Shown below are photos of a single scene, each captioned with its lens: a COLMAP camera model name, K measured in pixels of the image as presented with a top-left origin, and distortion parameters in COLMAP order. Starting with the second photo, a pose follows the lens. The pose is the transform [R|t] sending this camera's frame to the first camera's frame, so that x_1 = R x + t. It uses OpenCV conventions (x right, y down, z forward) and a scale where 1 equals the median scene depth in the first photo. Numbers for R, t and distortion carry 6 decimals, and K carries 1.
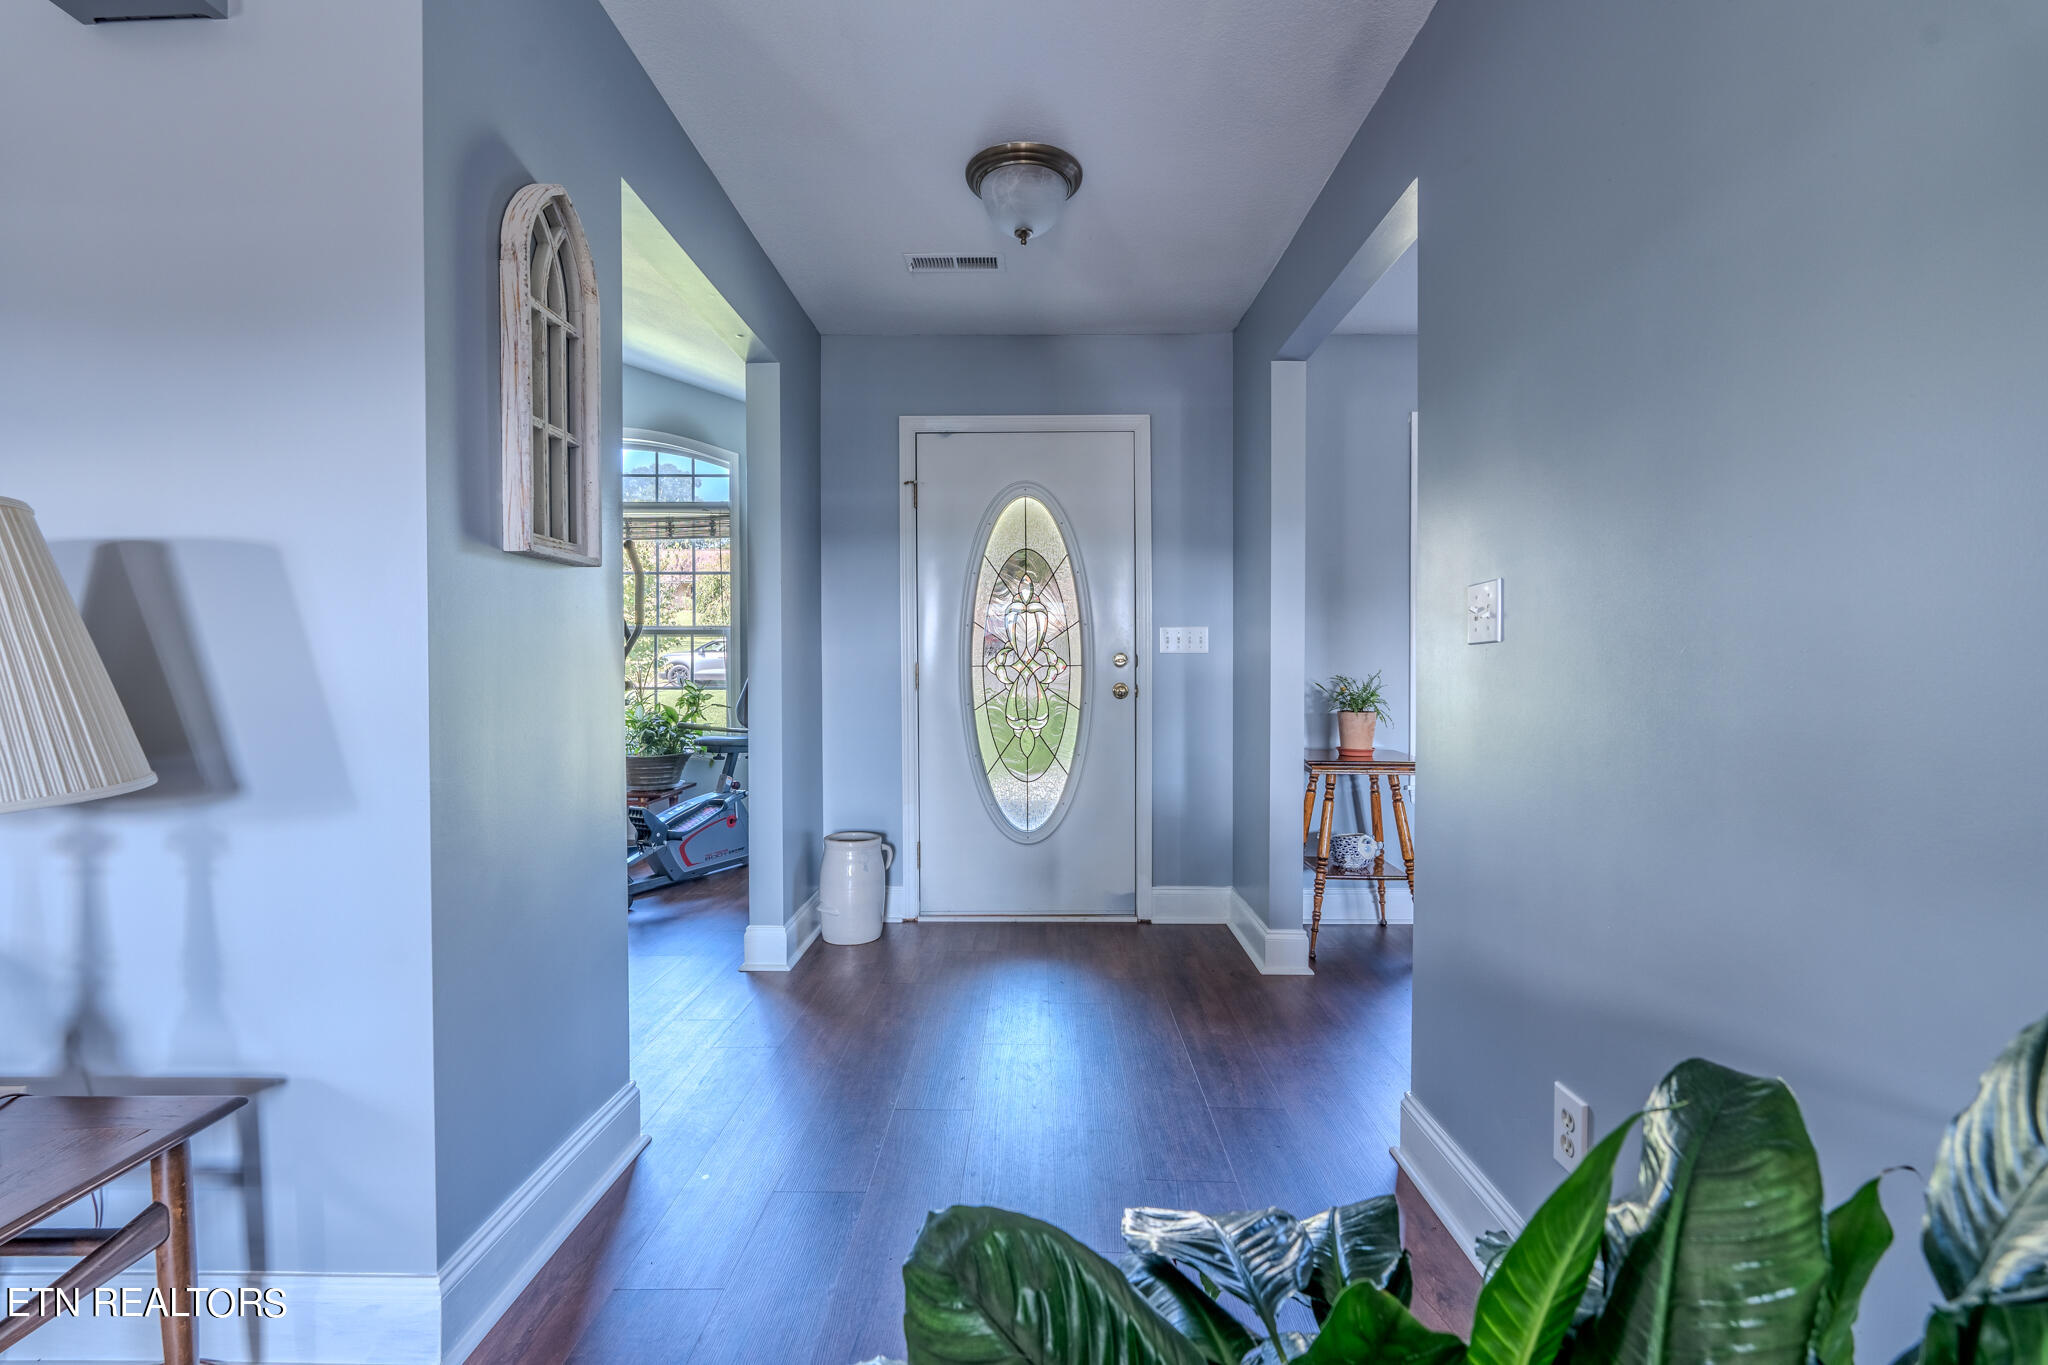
lens RADIAL K [[888.0, 0, 1021.4], [0, 888.0, 685.2], [0, 0, 1]] dist [-0.003635, -0.000042]
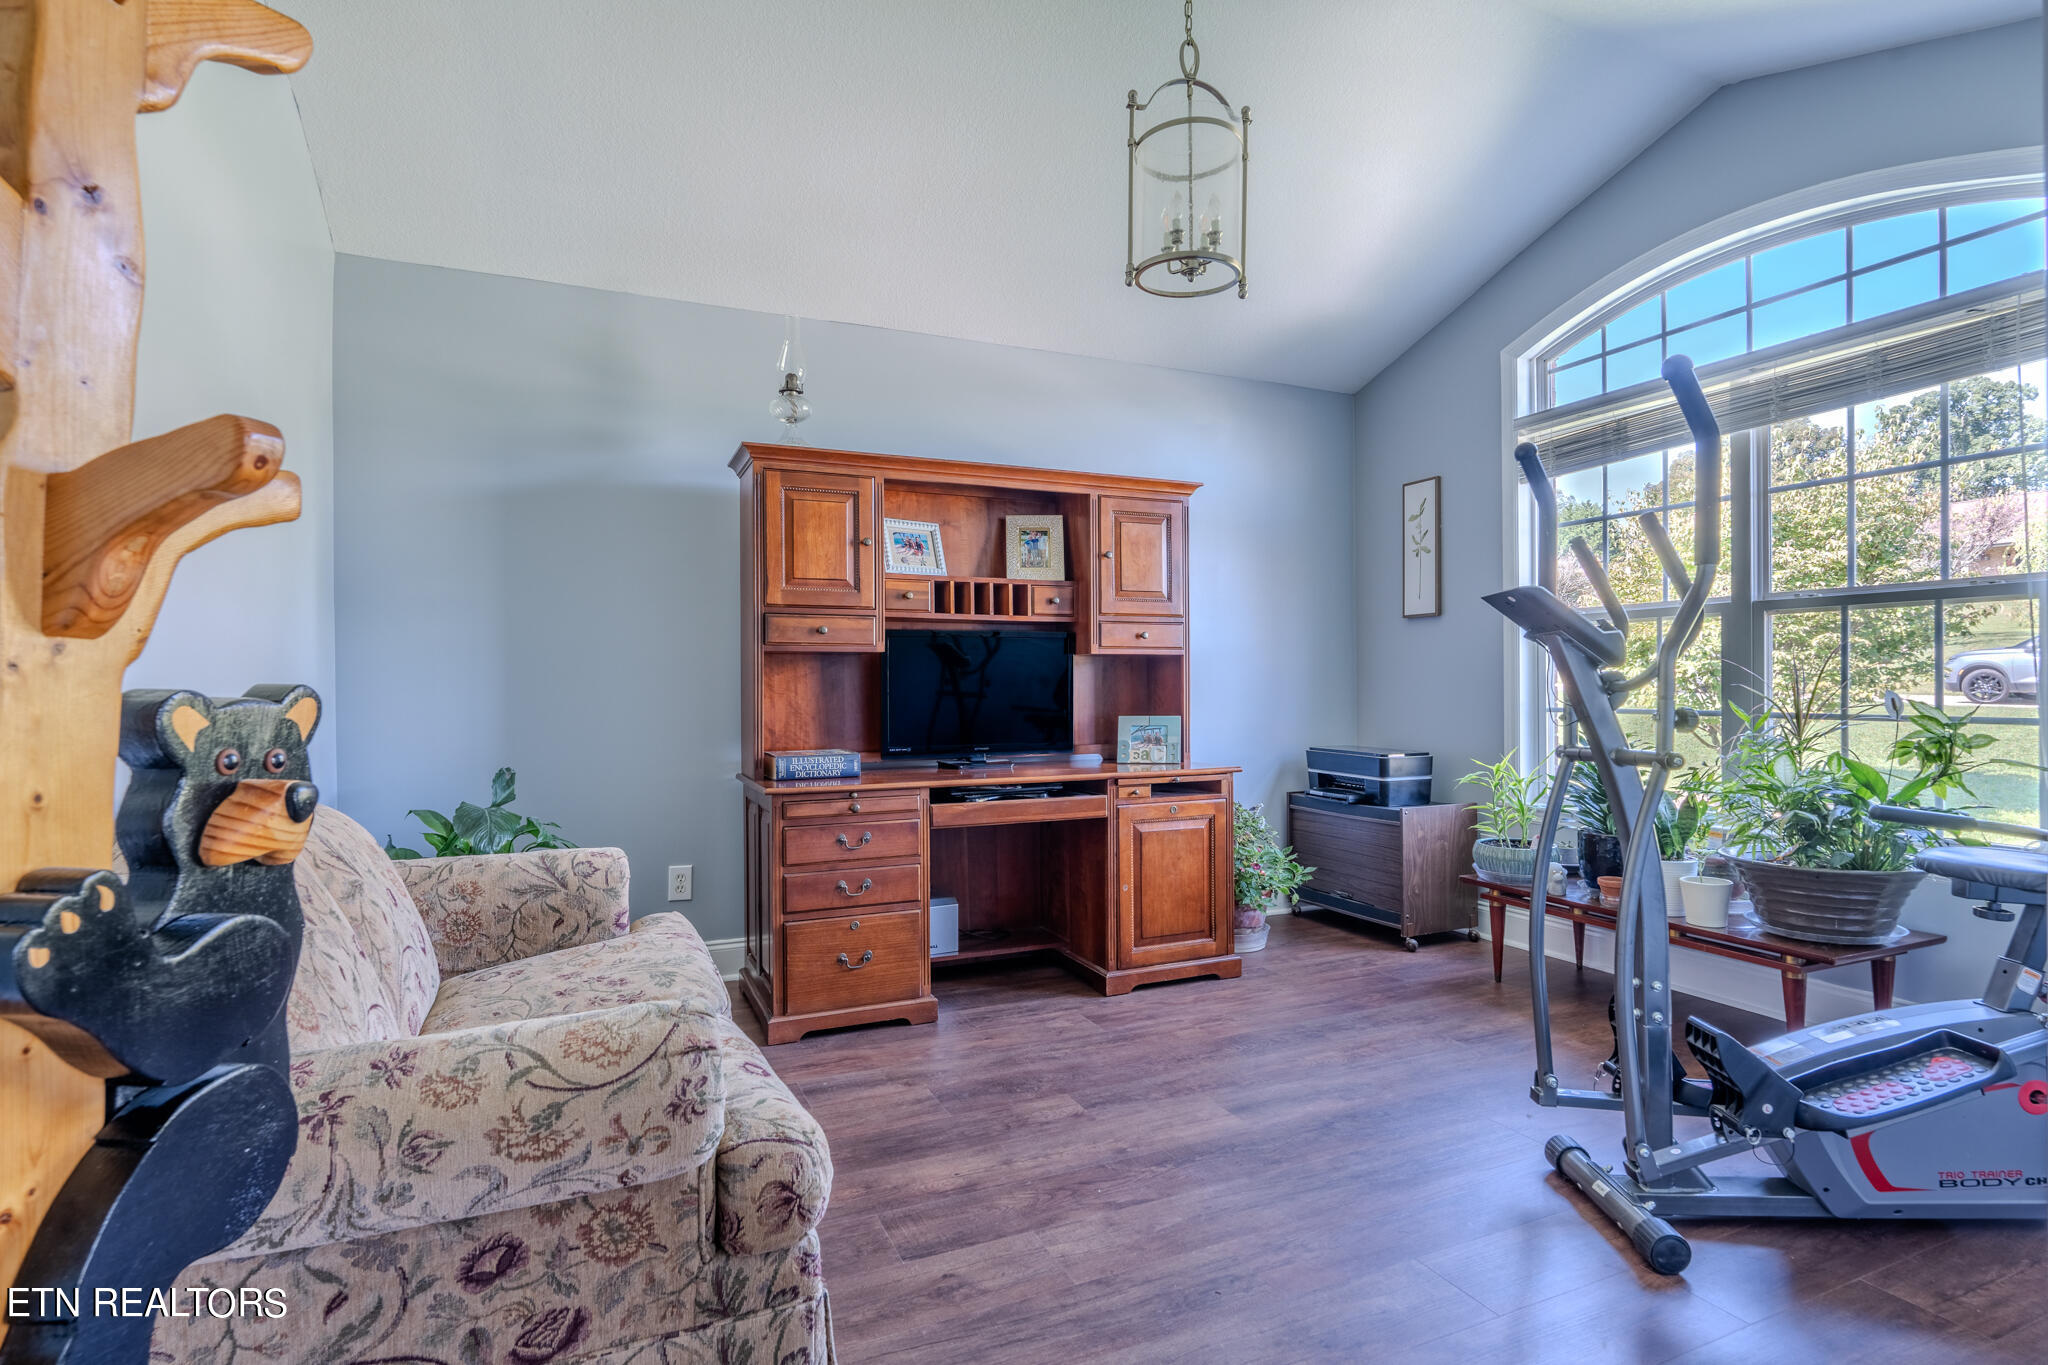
lens RADIAL K [[999.0, 0, 1020.9], [0, 999.0, 693.6], [0, 0, 1]] dist [0.001685, 0.000107]
pose [[0.413226, 0.000488, -0.910628, -0.111641], [-0.002297, 0.999997, -0.000506, -0.009128], [0.910626, 0.002301, 0.413226, 0.402137]]
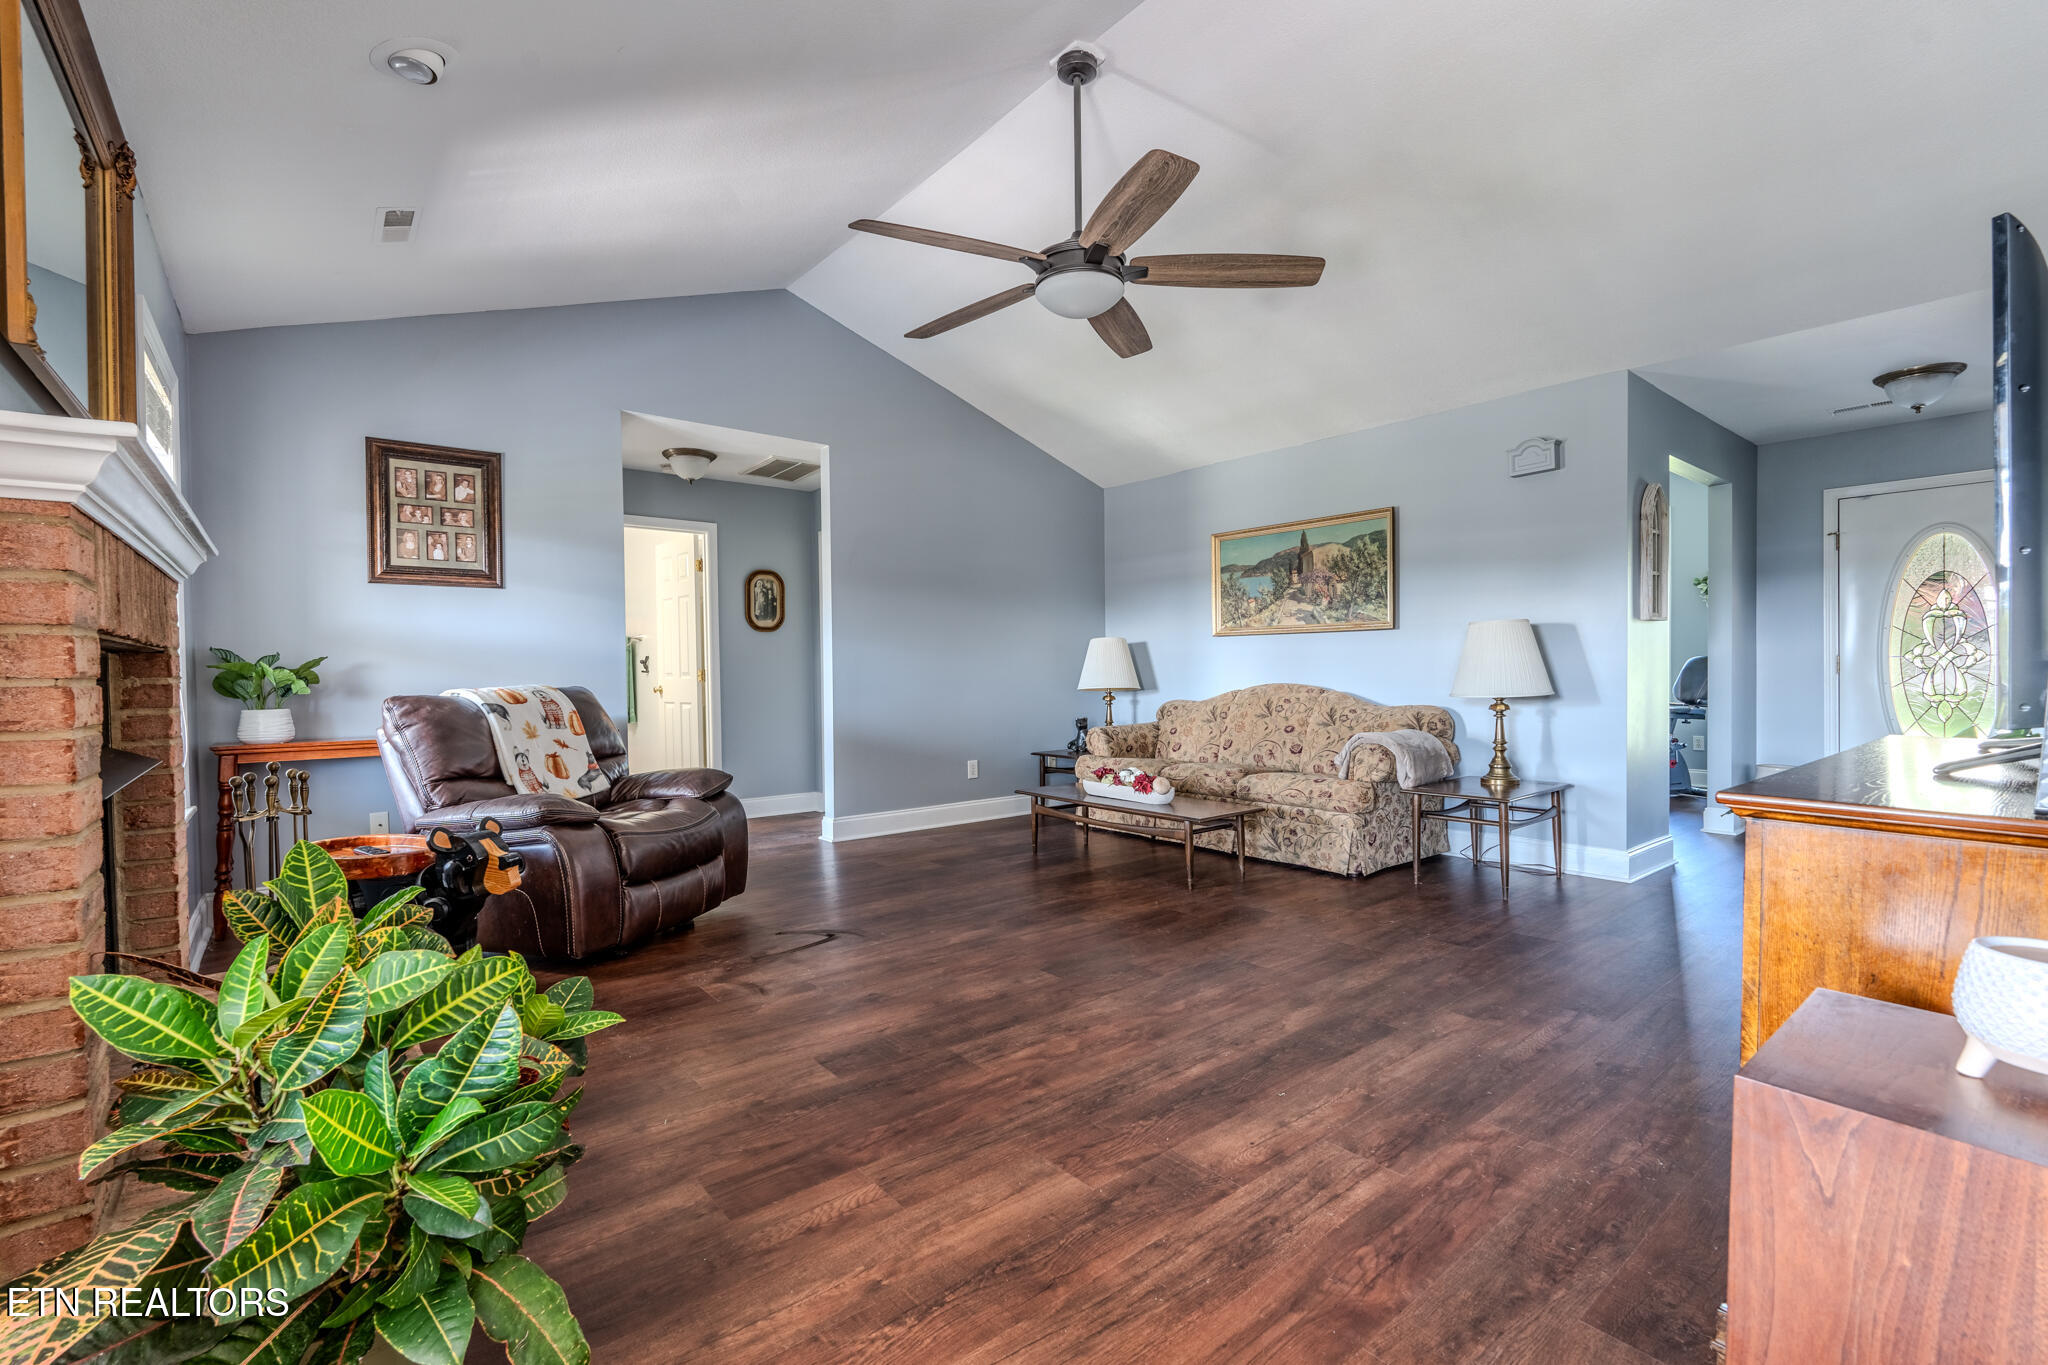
lens RADIAL K [[888.0, 0, 1021.4], [0, 888.0, 685.2], [0, 0, 1]] dist [-0.003635, -0.000042]
pose [[0.641724, 0.006145, -0.766911, 0.268491], [-0.004422, 0.999981, 0.004312, 0.047221], [0.766923, 0.000624, 0.641739, -1.895111]]
